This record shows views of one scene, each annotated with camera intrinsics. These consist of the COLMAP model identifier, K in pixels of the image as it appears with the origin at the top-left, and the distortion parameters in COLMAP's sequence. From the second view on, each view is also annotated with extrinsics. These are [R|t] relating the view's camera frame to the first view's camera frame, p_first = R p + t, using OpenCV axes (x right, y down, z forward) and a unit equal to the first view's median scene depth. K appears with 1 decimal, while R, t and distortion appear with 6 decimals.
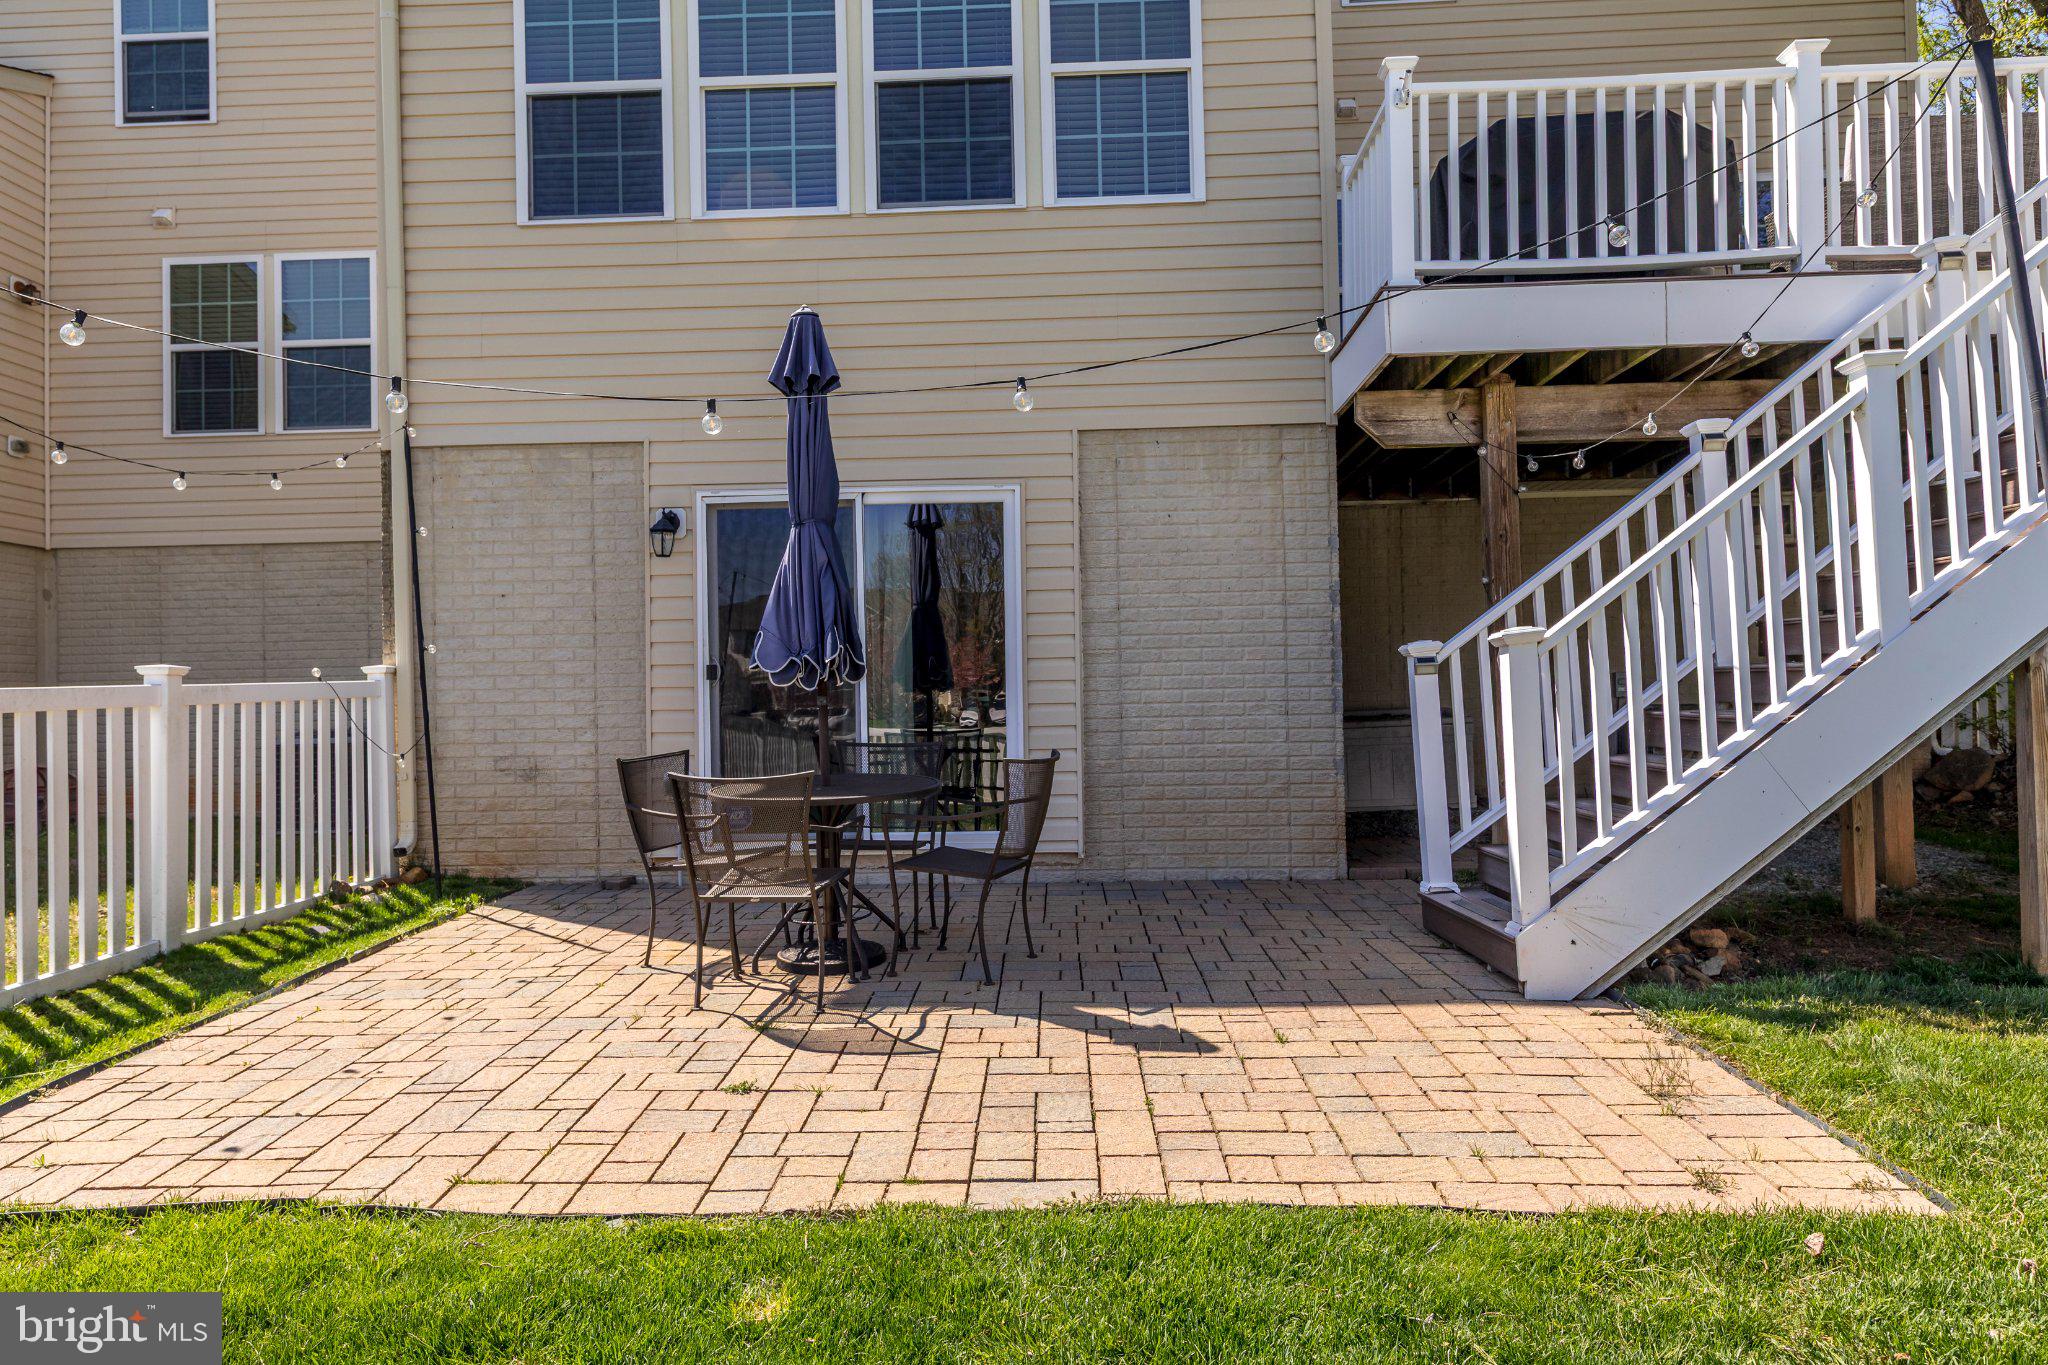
lens RADIAL K [[1369.0, 0, 1024.0], [0, 1369.0, 682.5], [0, 0, 1]] dist [0.010454, 0.001872]
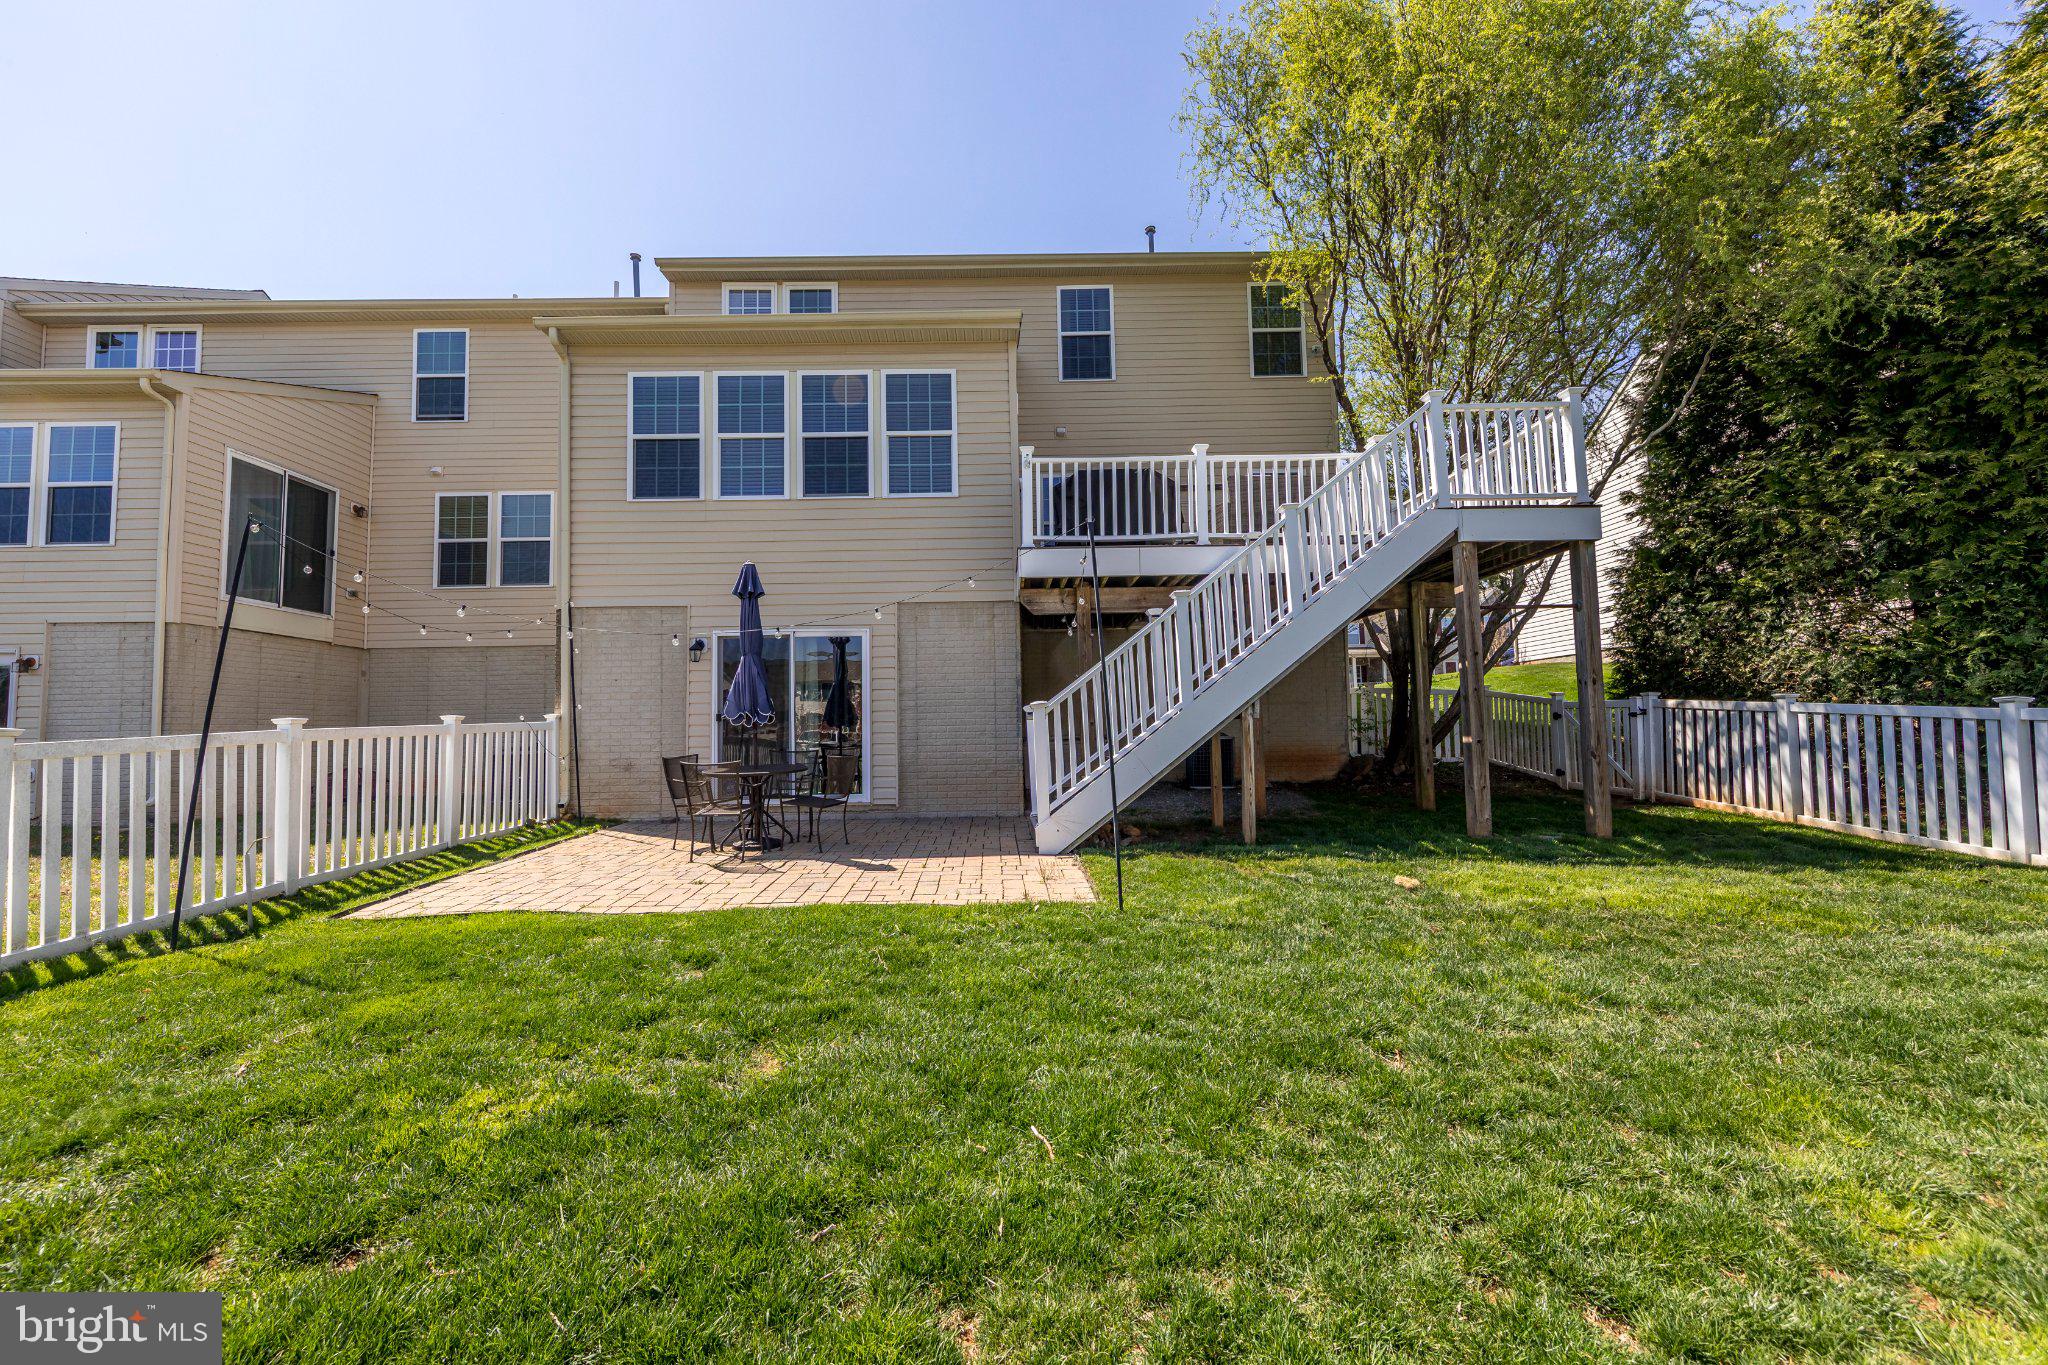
lens RADIAL K [[839.1, 0, 1003.1], [0, 839.1, 679.5], [0, 0, 1]] dist [0.015161, 0.000016]
pose [[0.998326, 0.003461, 0.057730, 0.130119], [-0.000716, 0.998871, -0.047506, -0.004948], [-0.057830, 0.047385, 0.997201, -0.299655]]
